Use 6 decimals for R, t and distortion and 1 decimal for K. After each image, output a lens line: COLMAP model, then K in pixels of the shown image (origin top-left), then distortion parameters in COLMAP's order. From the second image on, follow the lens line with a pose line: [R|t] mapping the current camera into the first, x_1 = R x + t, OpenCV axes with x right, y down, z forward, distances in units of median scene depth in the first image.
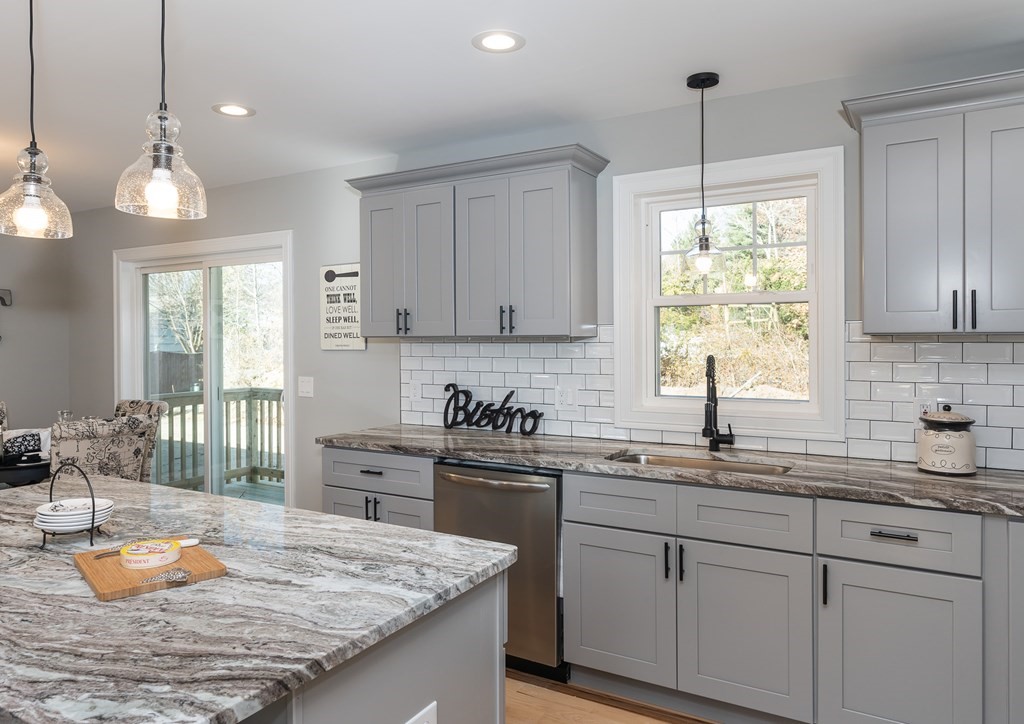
lens RADIAL K [[688.7, 0, 507.0], [0, 688.7, 345.7], [0, 0, 1]] dist [0.005862, -0.004426]
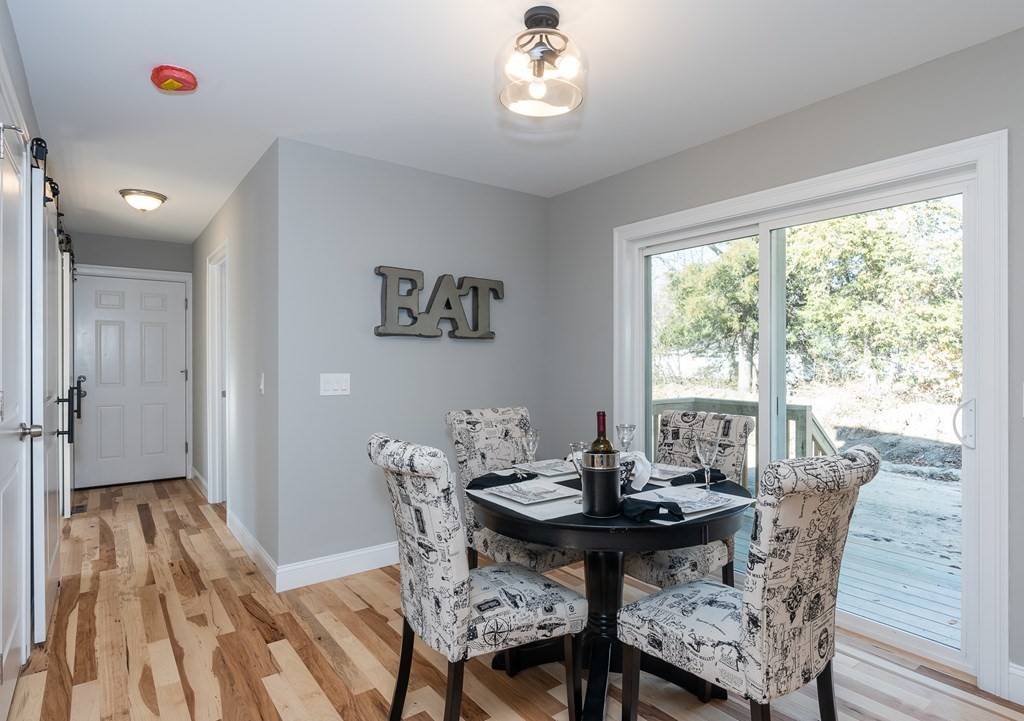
lens RADIAL K [[560.4, 0, 538.0], [0, 560.4, 360.6], [0, 0, 1]] dist [-0.005738, 0.002613]
pose [[0.933905, 0.005393, -0.357480, -0.650378], [-0.008145, 0.999948, -0.006191, 0.040437], [0.357428, 0.008693, 0.933900, 0.533614]]
